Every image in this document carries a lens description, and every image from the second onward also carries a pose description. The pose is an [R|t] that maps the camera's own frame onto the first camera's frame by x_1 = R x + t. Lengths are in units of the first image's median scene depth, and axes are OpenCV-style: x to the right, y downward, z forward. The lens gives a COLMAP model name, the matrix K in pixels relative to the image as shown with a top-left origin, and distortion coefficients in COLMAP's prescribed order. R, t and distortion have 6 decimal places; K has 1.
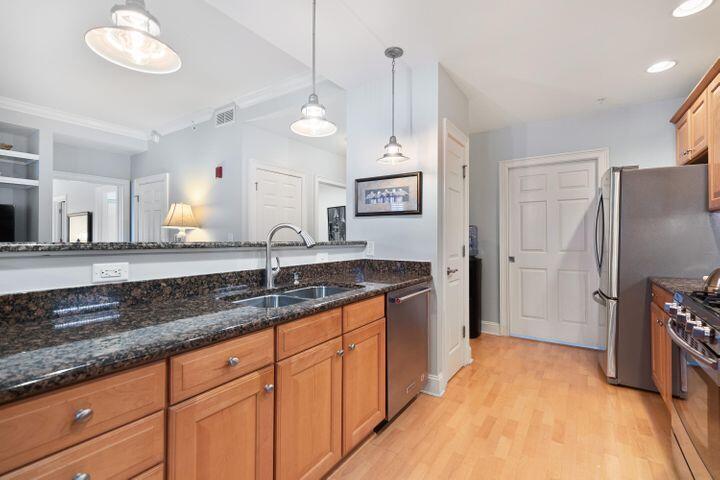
lens RADIAL K [[323.8, 0, 361.1], [0, 323.8, 237.2], [0, 0, 1]] dist [0.002583, 0.000665]
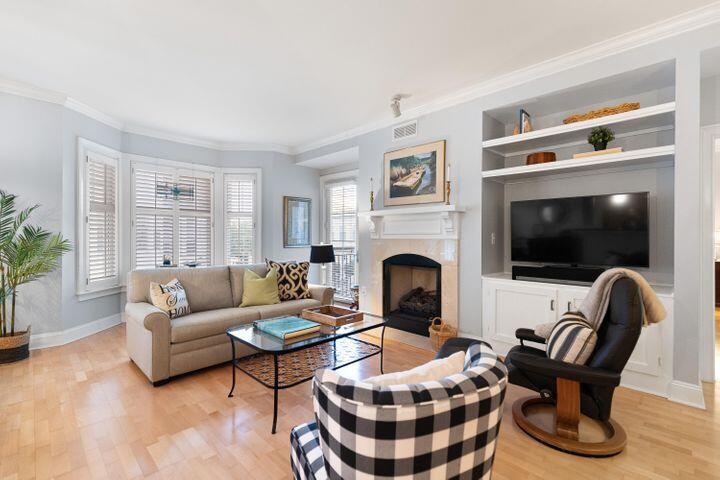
lens RADIAL K [[322.6, 0, 360.5], [0, 322.6, 237.1], [0, 0, 1]] dist [0.002908, 0.000228]
pose [[-0.189076, -0.001742, -0.981961, -0.414287], [0.001734, 0.999996, -0.002108, -0.007468], [0.981961, -0.002101, -0.189072, 0.742492]]
